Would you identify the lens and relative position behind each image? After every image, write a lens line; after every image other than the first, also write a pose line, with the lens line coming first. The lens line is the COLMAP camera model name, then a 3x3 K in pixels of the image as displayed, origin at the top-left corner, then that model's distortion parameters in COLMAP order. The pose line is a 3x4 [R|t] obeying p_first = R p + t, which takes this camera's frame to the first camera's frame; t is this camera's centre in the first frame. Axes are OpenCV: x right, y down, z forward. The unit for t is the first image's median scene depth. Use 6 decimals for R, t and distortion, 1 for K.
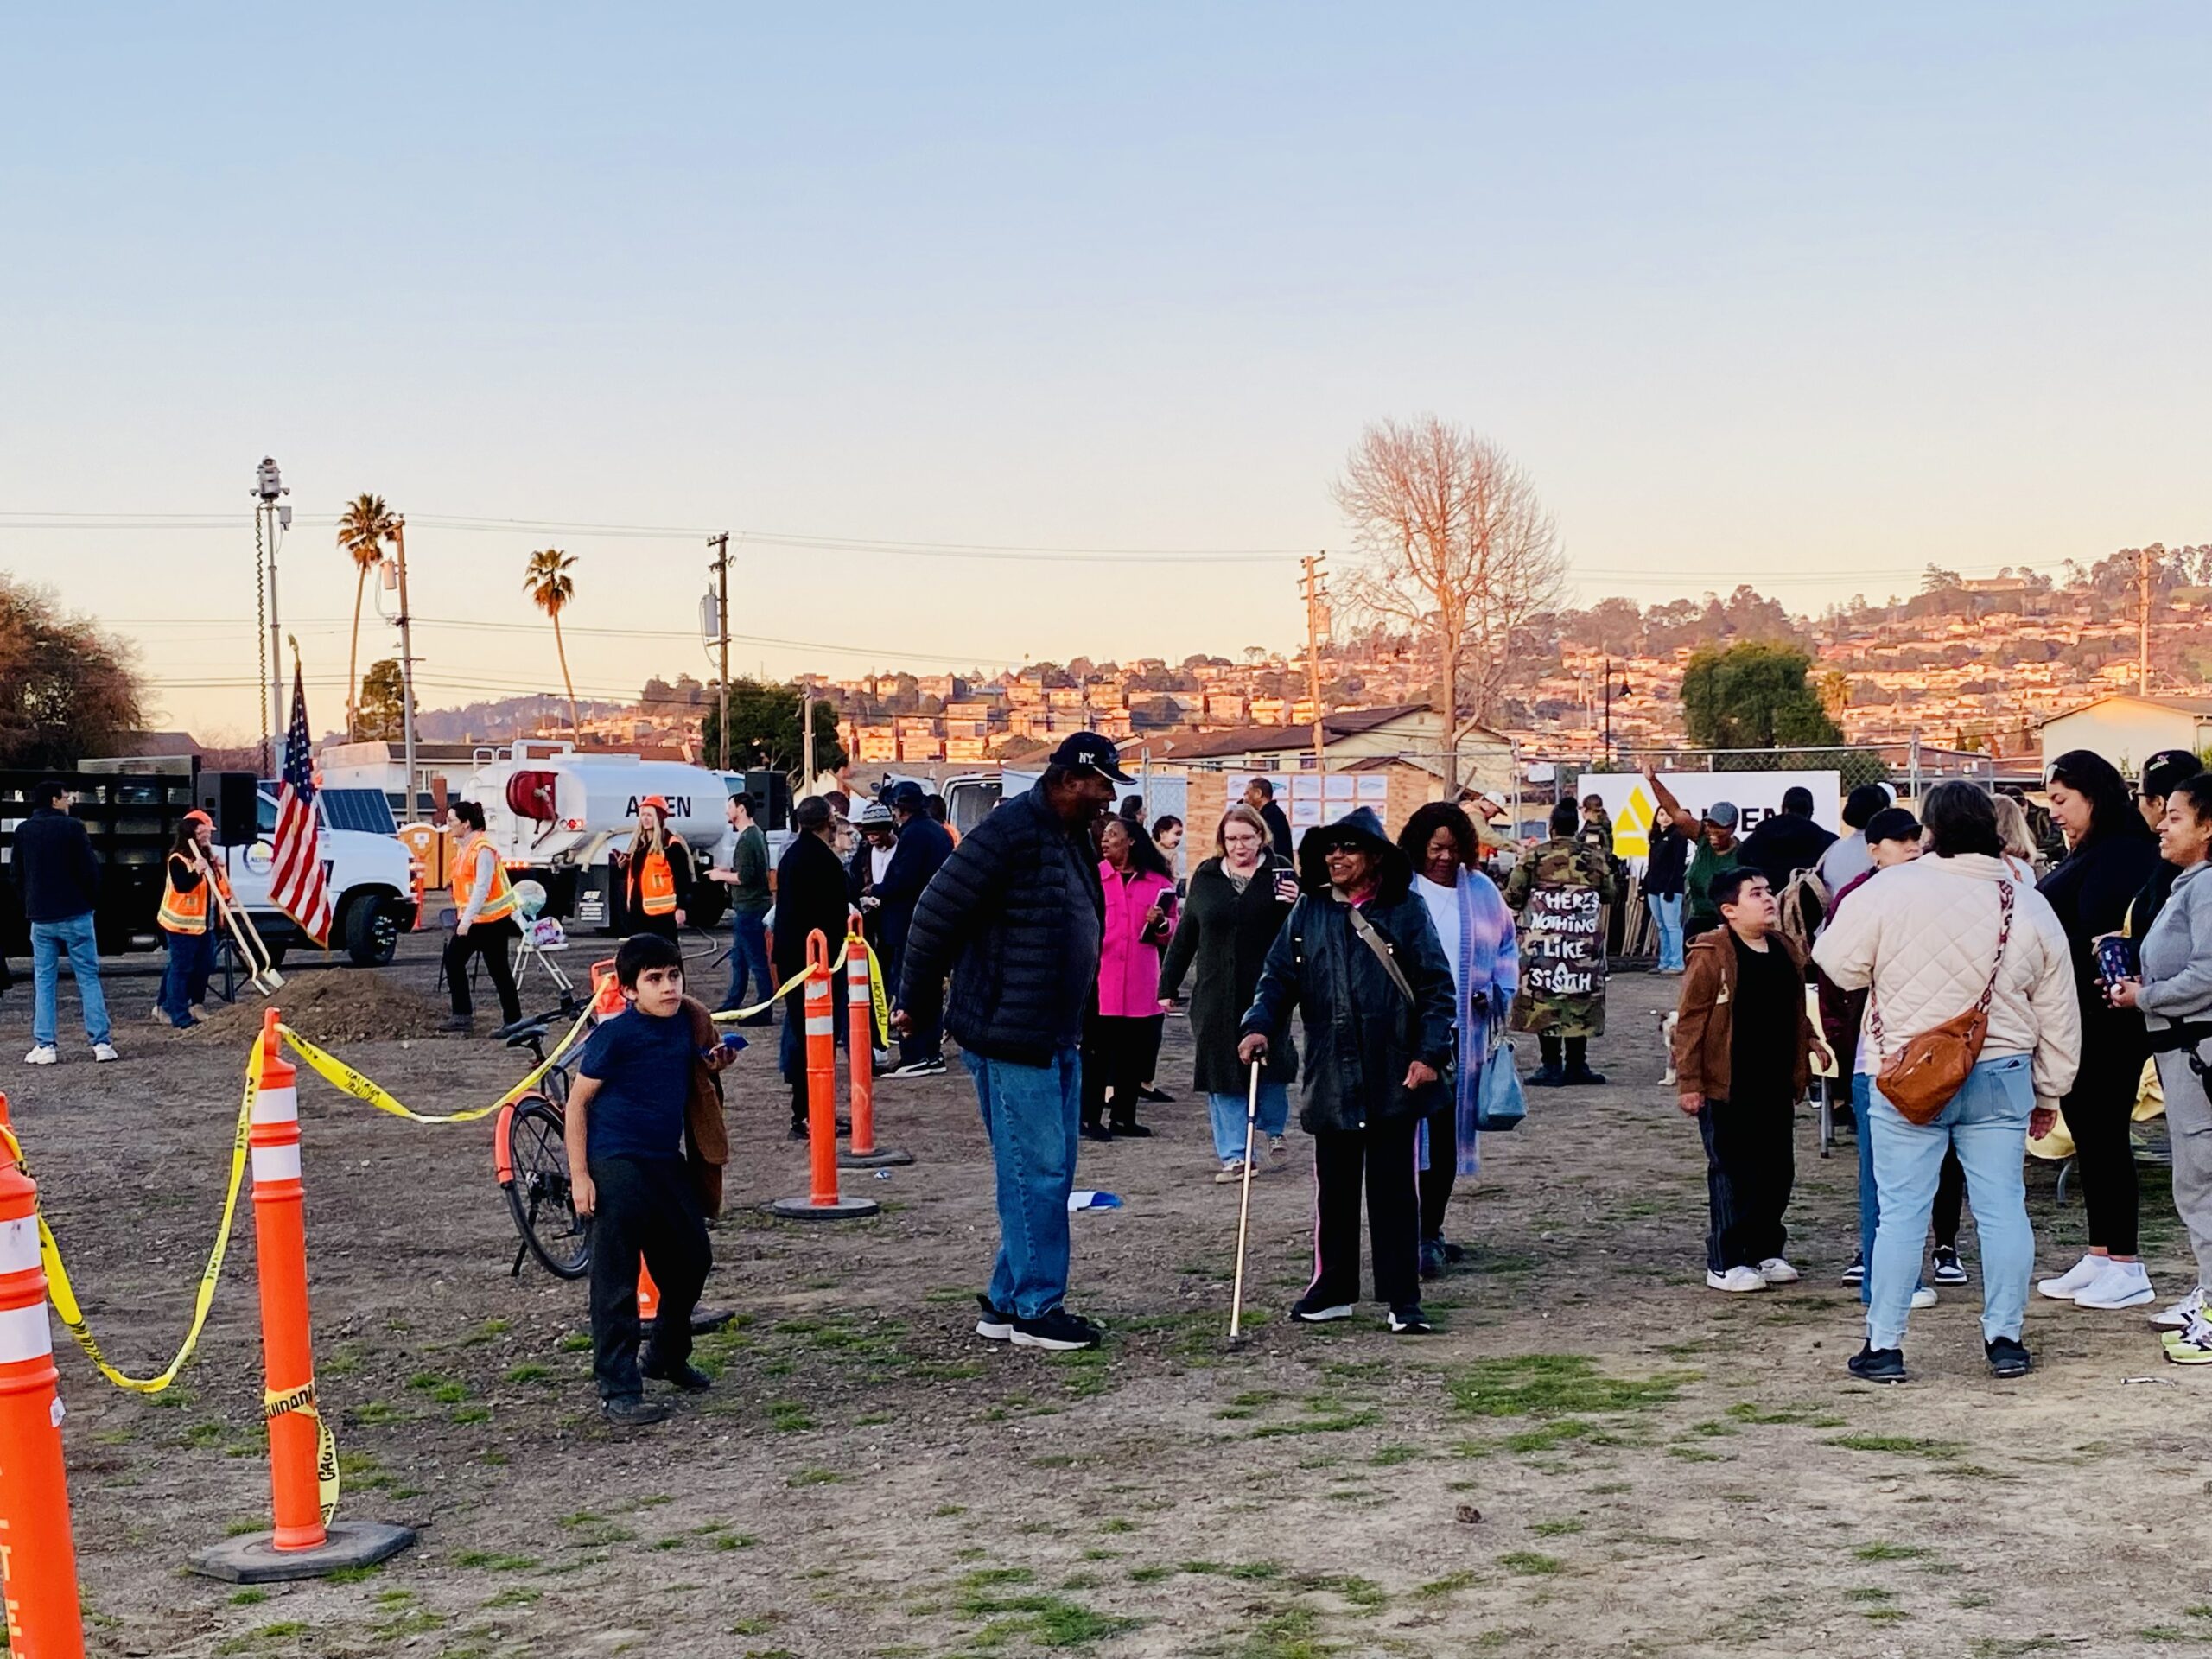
lens RADIAL K [[3287.7, 0, 1105.7], [0, 3287.7, 830.6], [0, 0, 1]] dist [0.002592, 0.000000]
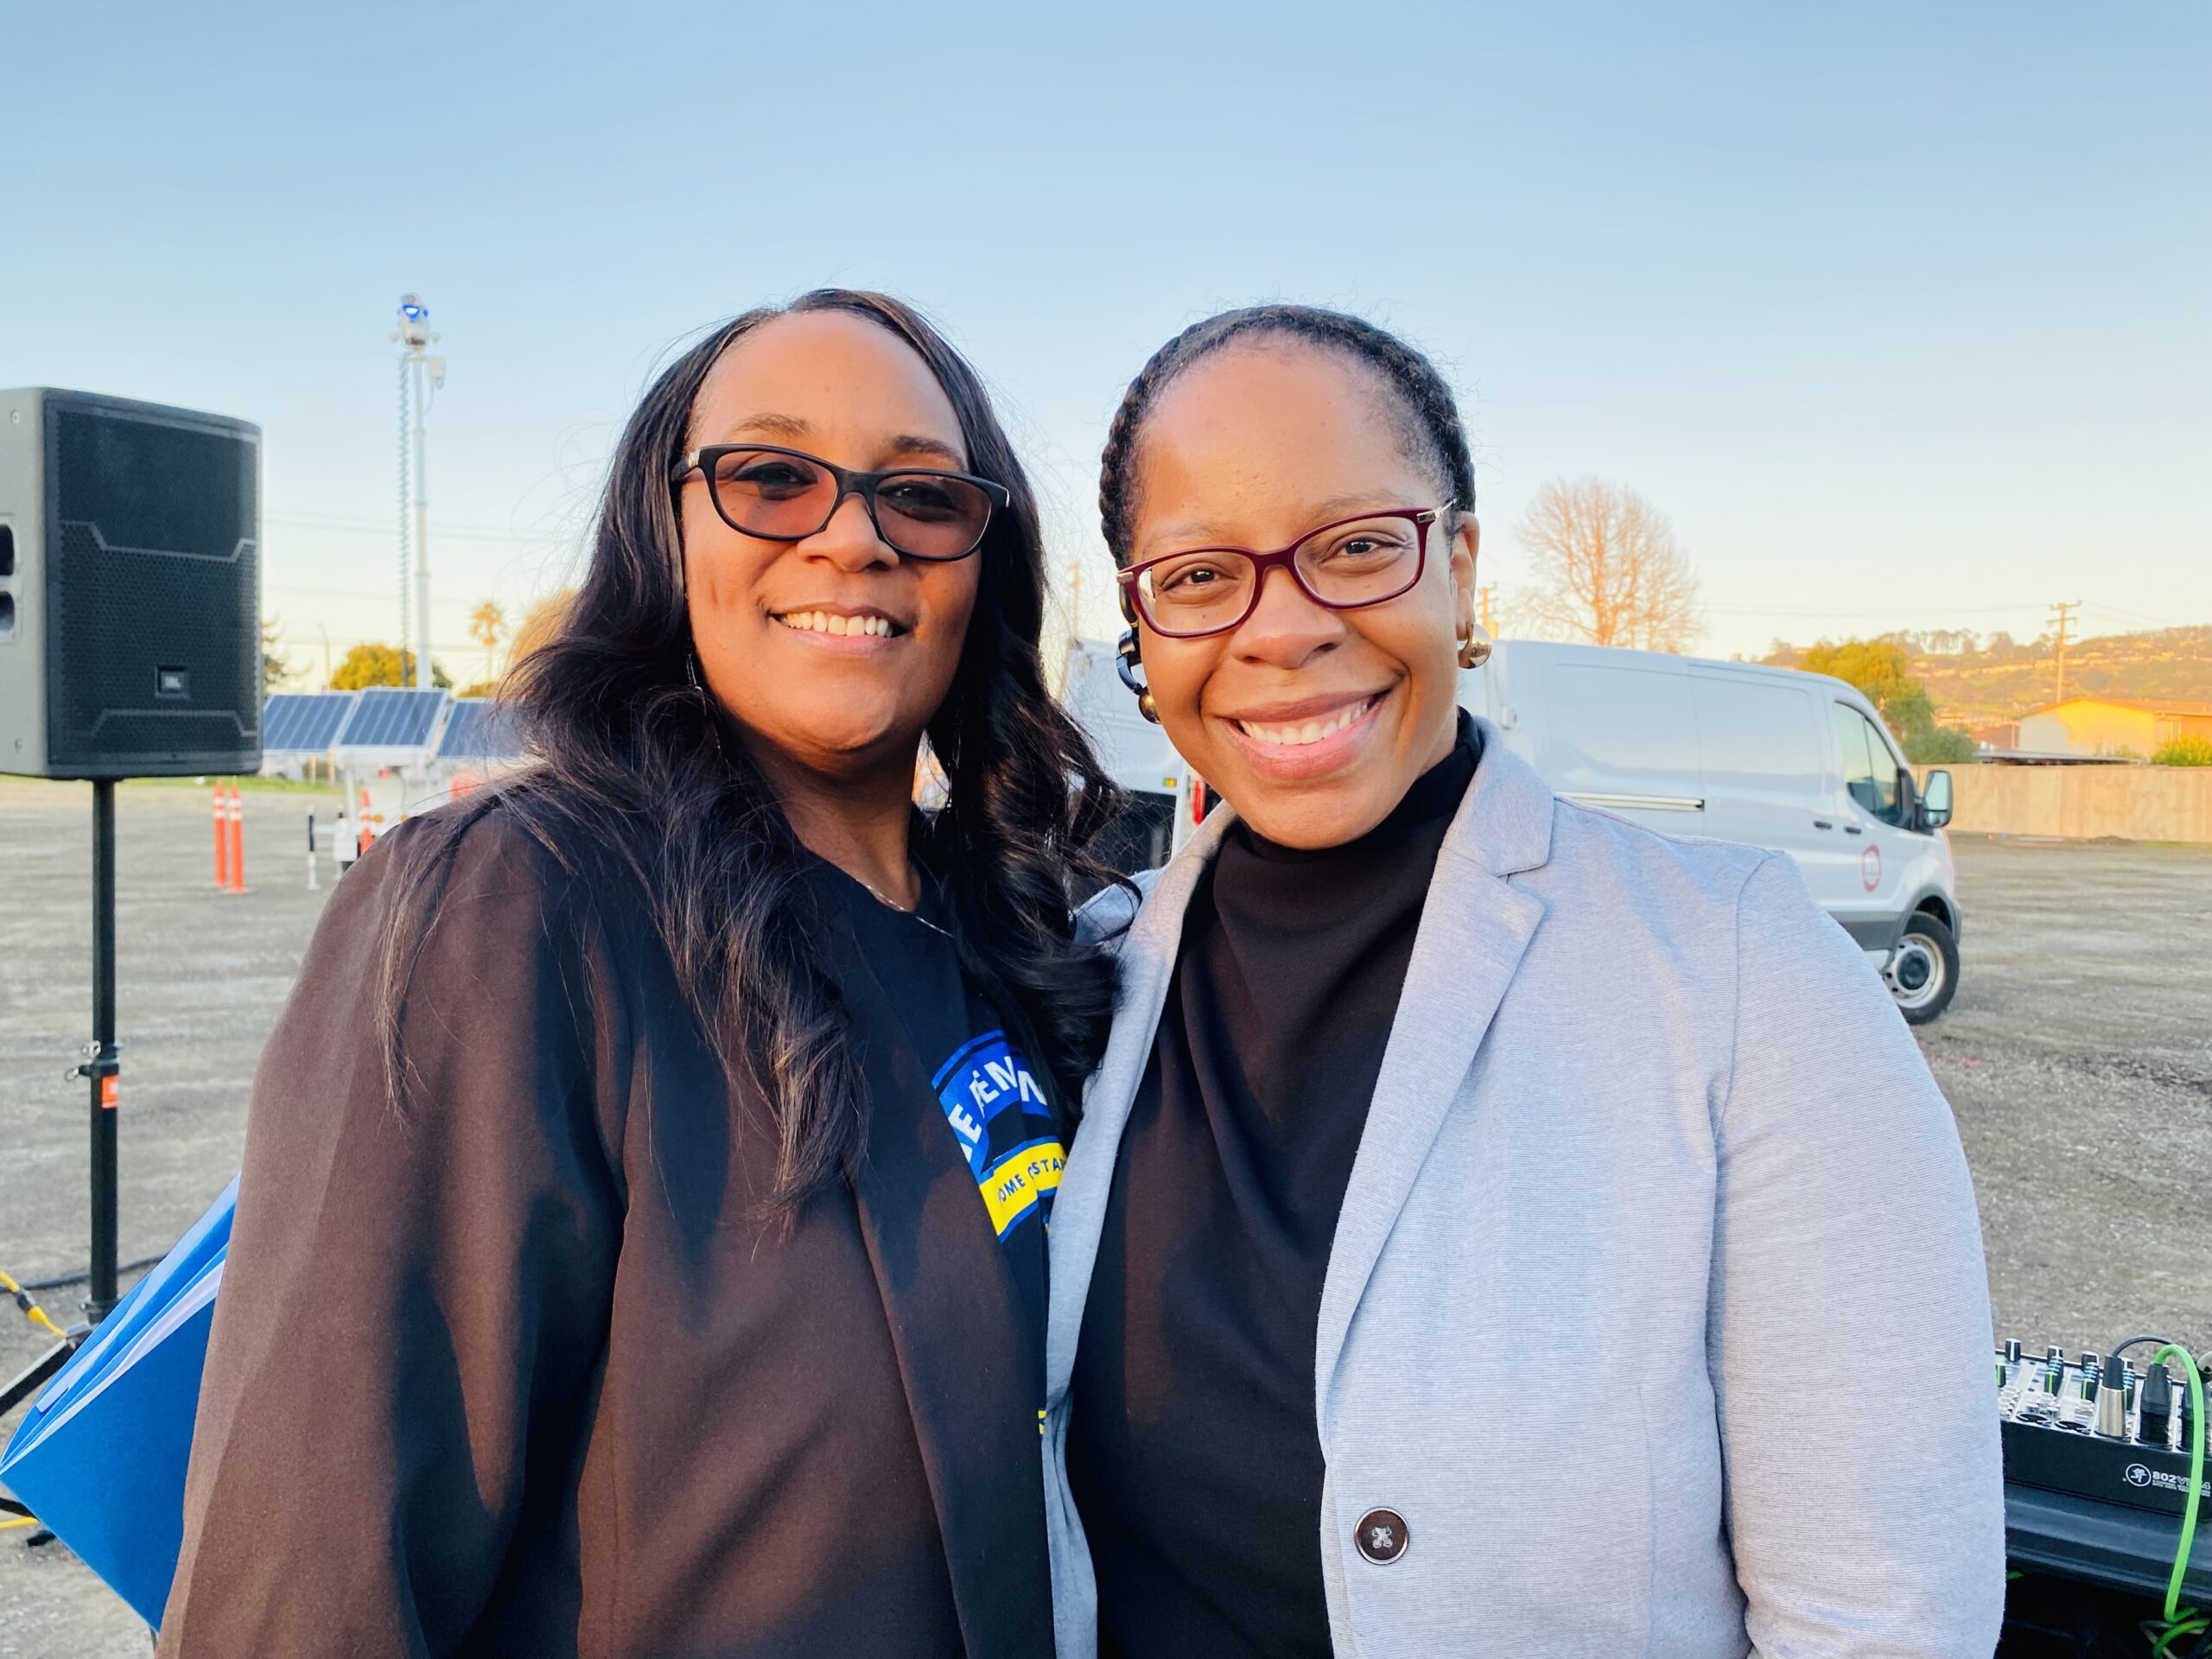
lens RADIAL K [[1654.1, 0, 1104.8], [0, 1654.1, 828.3], [0, 0, 1]] dist [0.011399, -0.021982]
pose [[0.992310, 0.031848, -0.119608, -0.014637], [-0.027637, 0.998944, 0.036702, -0.000208], [0.120651, -0.033114, 0.992143, 0.297277]]
